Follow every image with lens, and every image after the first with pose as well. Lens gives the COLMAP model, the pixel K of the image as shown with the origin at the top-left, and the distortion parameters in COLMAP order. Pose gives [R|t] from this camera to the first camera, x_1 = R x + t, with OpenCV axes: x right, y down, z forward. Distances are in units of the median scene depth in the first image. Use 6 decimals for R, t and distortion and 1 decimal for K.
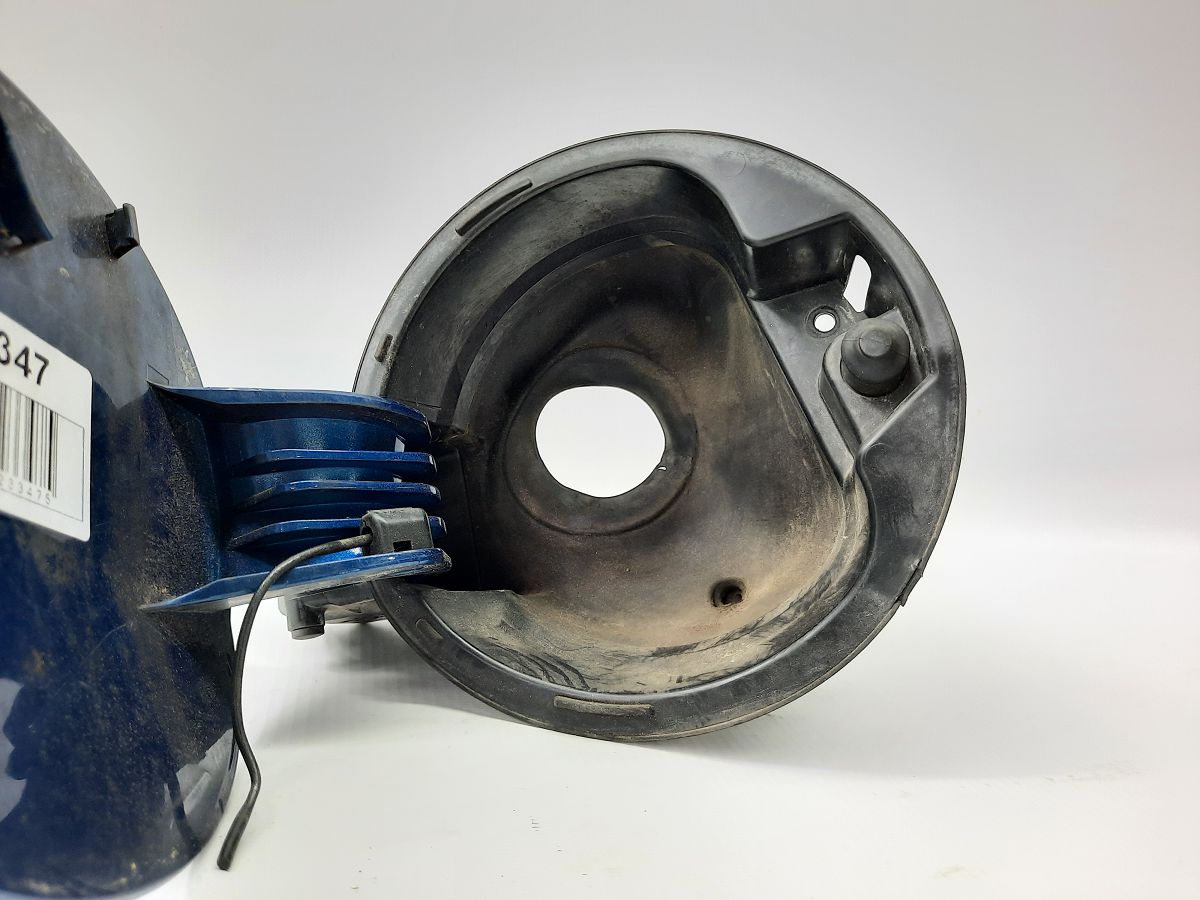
lens RADIAL K [[859.0, 0, 600.0], [0, 859.0, 450.0], [0, 0, 1]] dist [-0.000073, -0.001025]
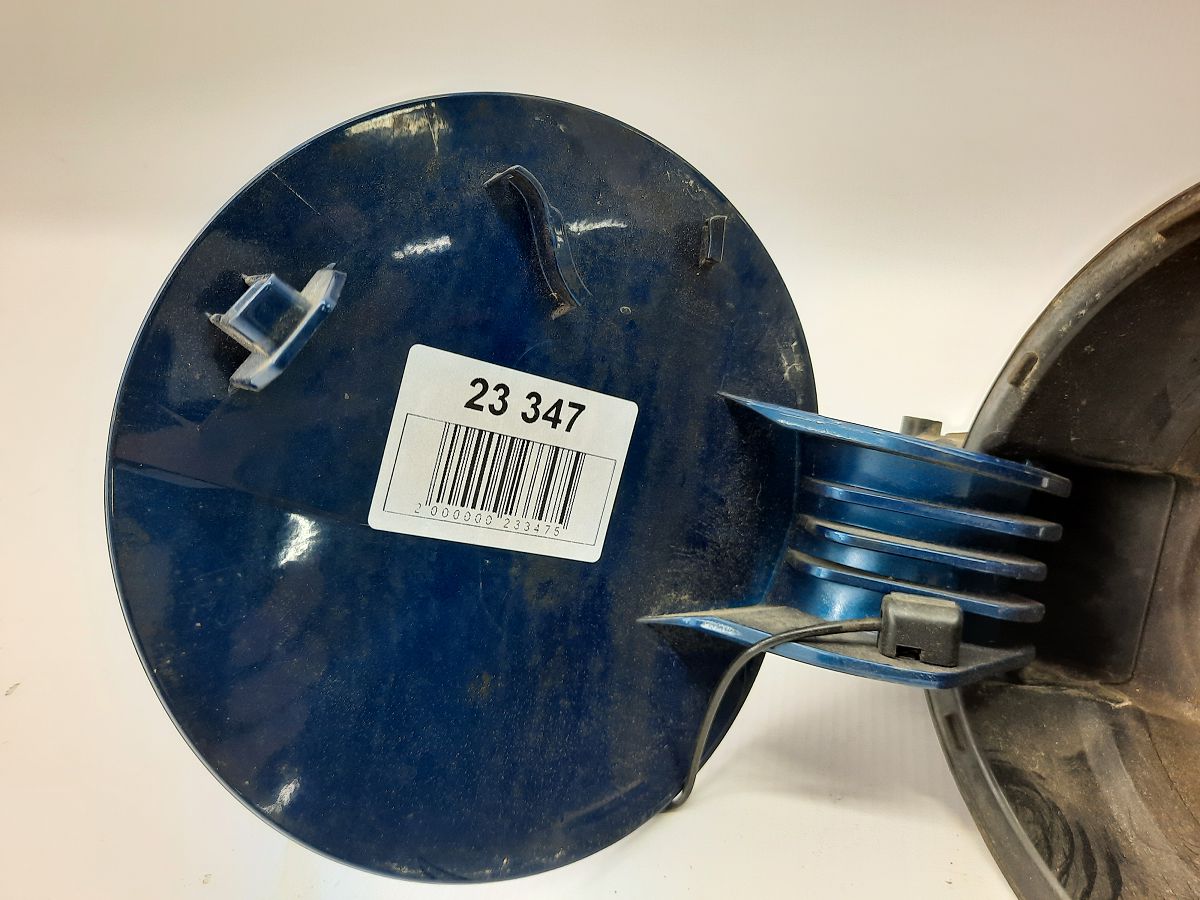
lens RADIAL K [[877.1, 0, 600.0], [0, 877.1, 450.0], [0, 0, 1]] dist [-0.034192, -0.000059]
pose [[0.520984, 0.339393, -0.783191, 0.282931], [-0.079122, 0.932803, 0.351594, -0.464352], [0.849891, -0.121207, 0.512829, 0.441575]]
